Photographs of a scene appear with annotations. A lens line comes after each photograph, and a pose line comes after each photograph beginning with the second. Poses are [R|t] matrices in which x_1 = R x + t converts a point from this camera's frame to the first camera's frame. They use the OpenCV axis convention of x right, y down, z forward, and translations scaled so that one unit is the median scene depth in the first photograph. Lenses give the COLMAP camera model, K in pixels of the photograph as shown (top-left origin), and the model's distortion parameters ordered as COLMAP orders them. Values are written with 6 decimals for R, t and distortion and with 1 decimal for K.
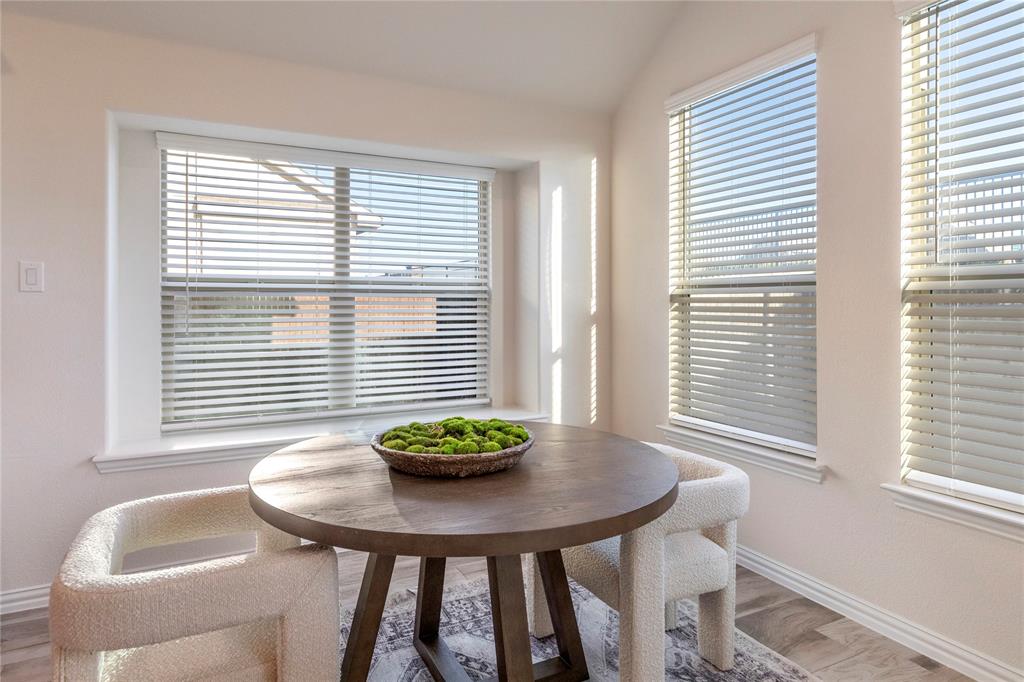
lens RADIAL K [[594.8, 0, 511.3], [0, 594.8, 299.9], [0, 0, 1]] dist [0.004285, 0.000479]
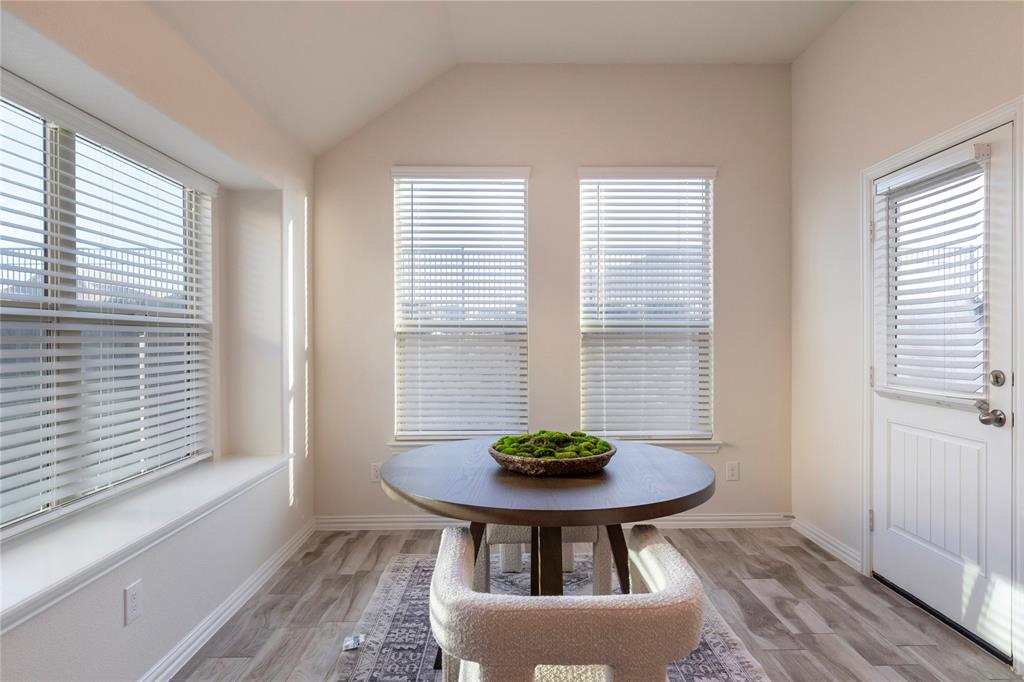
lens RADIAL K [[572.9, 0, 512.0], [0, 572.9, 341.0], [0, 0, 1]] dist [0.001528, 0.000396]
pose [[0.429317, -0.003324, 0.903148, -0.640301], [-0.006034, 0.999960, 0.006548, 0.000051], [-0.903134, -0.008261, 0.429280, 0.289738]]
